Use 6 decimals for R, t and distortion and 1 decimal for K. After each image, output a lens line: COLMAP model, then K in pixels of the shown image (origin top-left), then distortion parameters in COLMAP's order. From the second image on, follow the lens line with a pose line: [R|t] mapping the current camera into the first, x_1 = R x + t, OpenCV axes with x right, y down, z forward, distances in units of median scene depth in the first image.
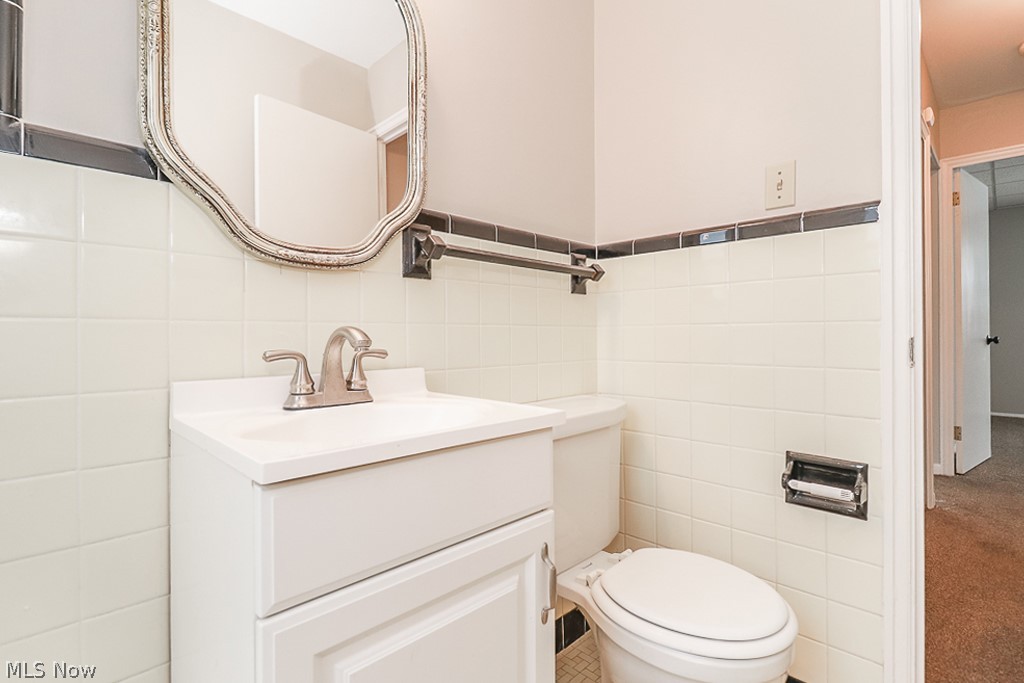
lens RADIAL K [[482.5, 0, 512.8], [0, 482.5, 331.6], [0, 0, 1]] dist [0.000481, -0.000675]
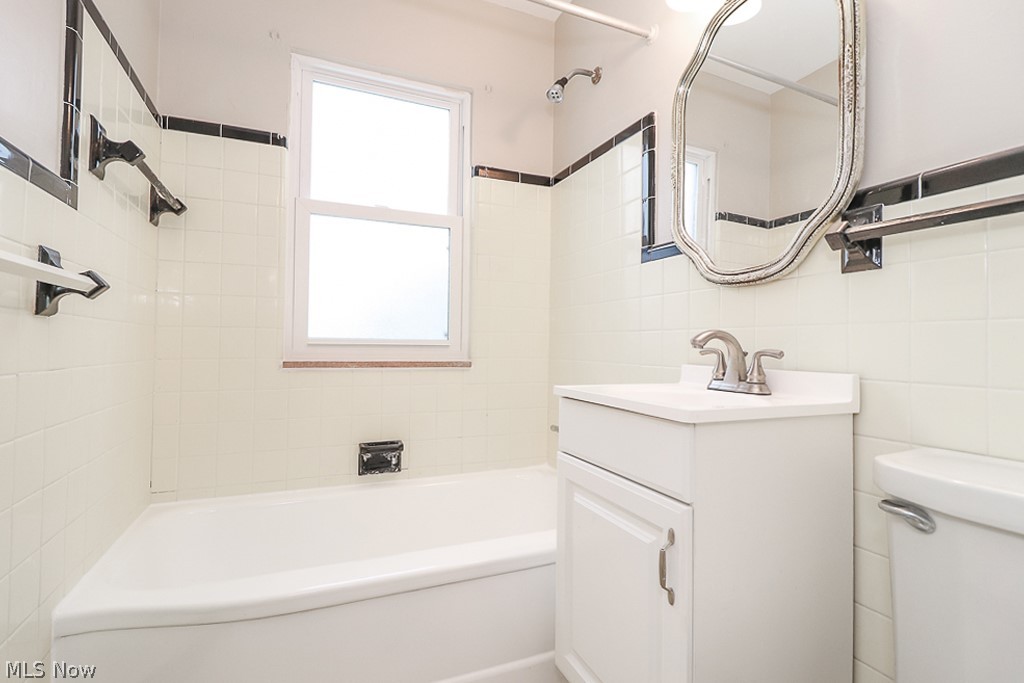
lens RADIAL K [[482.5, 0, 512.8], [0, 482.5, 331.6], [0, 0, 1]] dist [0.000481, -0.000675]
pose [[-0.368560, -0.015021, -0.929482, 0.981240], [0.003150, 0.999844, -0.017407, 0.012399], [0.929599, -0.009343, -0.368455, 0.873241]]
